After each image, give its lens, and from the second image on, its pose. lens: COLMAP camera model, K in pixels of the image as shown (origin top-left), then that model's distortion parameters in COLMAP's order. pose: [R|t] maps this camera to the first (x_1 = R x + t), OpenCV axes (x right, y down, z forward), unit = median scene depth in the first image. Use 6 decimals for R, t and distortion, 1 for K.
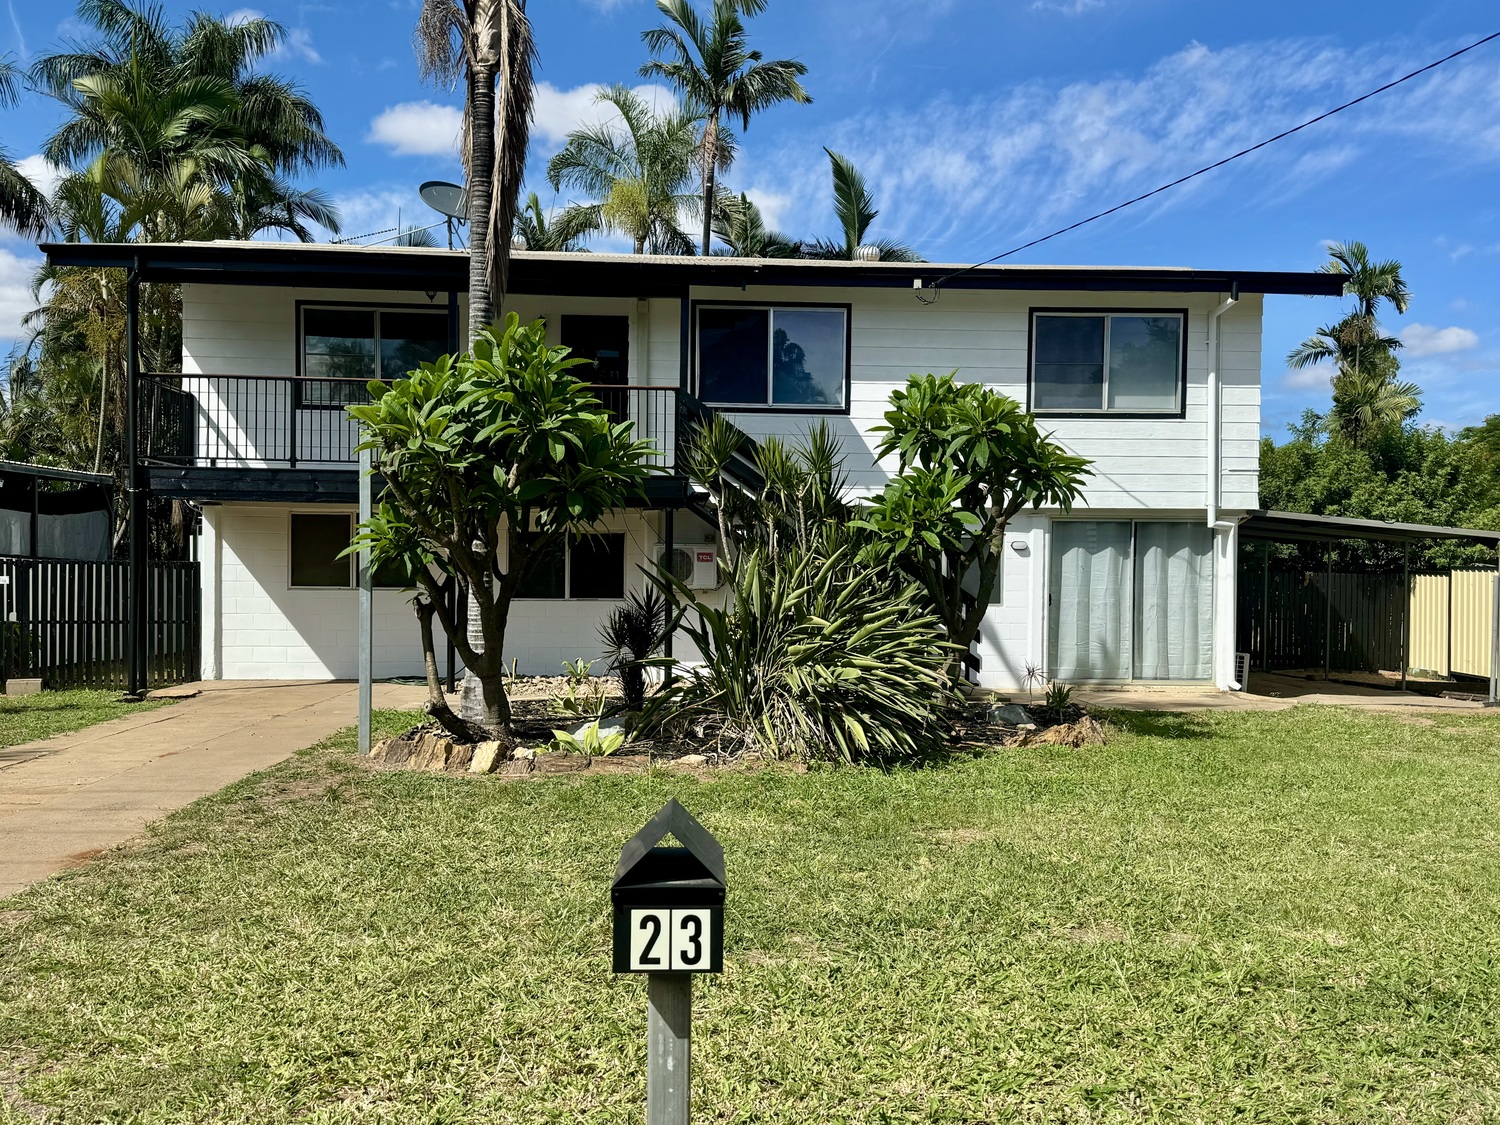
lens RADIAL K [[1060.7, 0, 750.0], [0, 1060.7, 562.5], [0, 0, 1]] dist [0.000772, -0.000664]
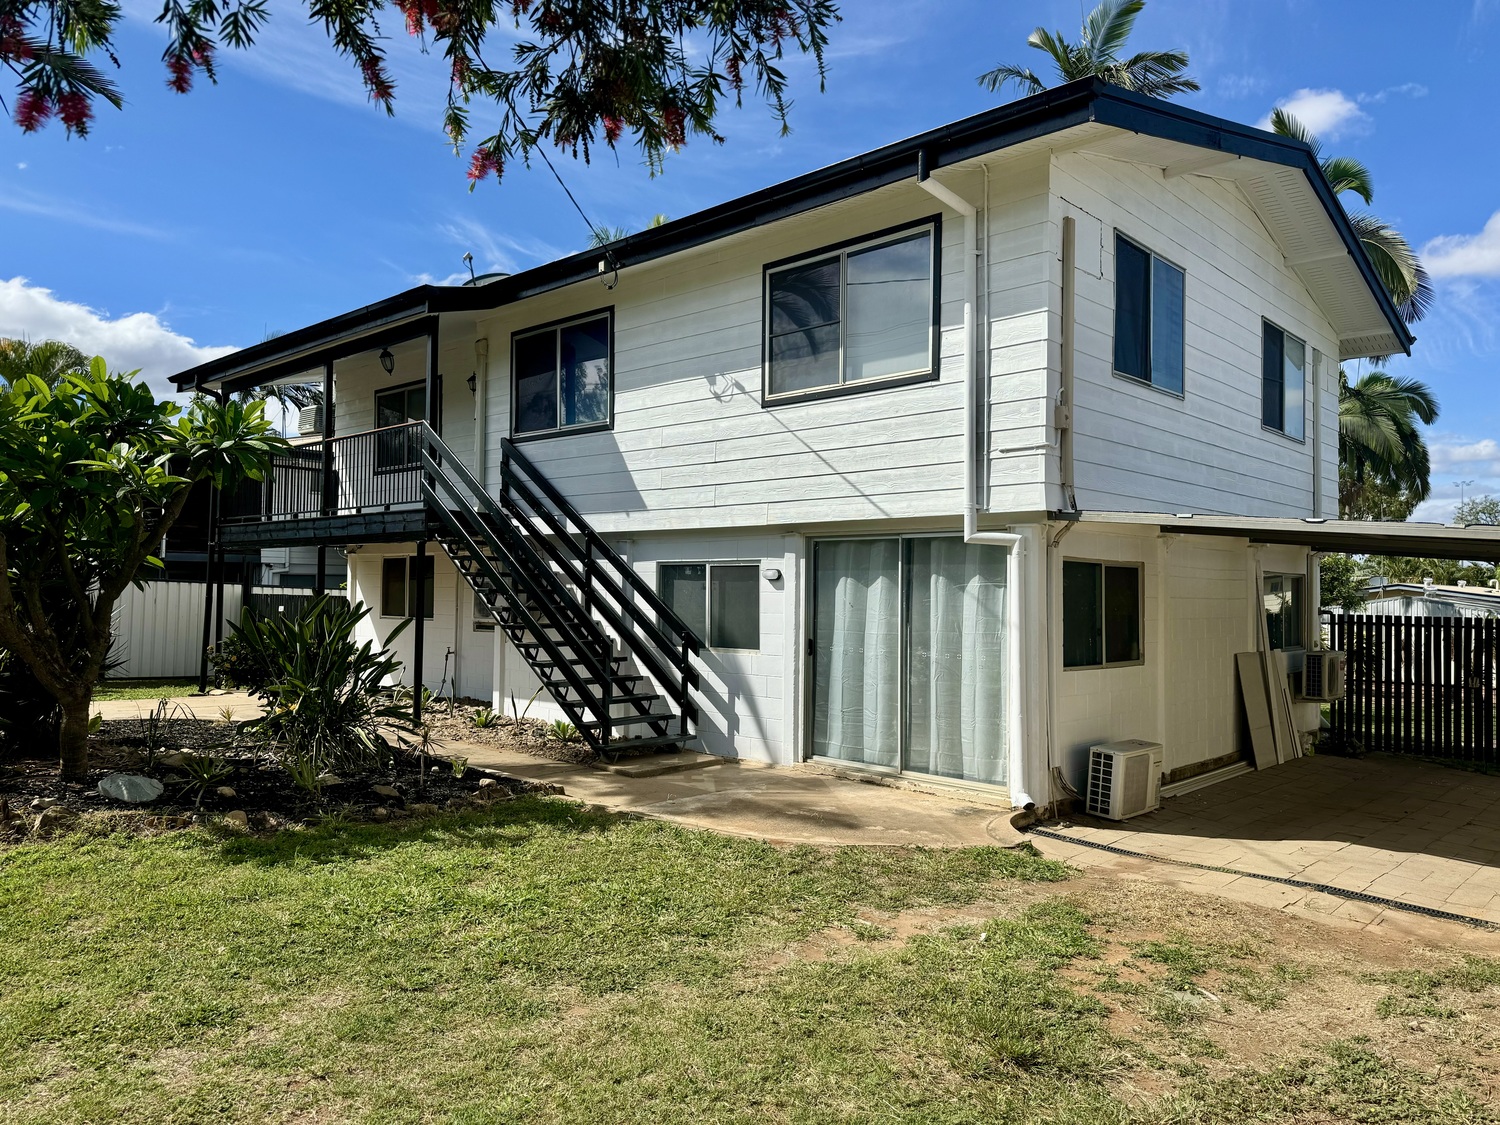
lens RADIAL K [[1060.7, 0, 750.0], [0, 1060.7, 562.5], [0, 0, 1]] dist [0.000772, -0.000664]
pose [[0.707120, -0.021162, -0.706776, 0.792629], [0.004503, 0.999667, -0.025426, -0.005400], [0.707079, 0.014796, 0.706980, 0.451627]]
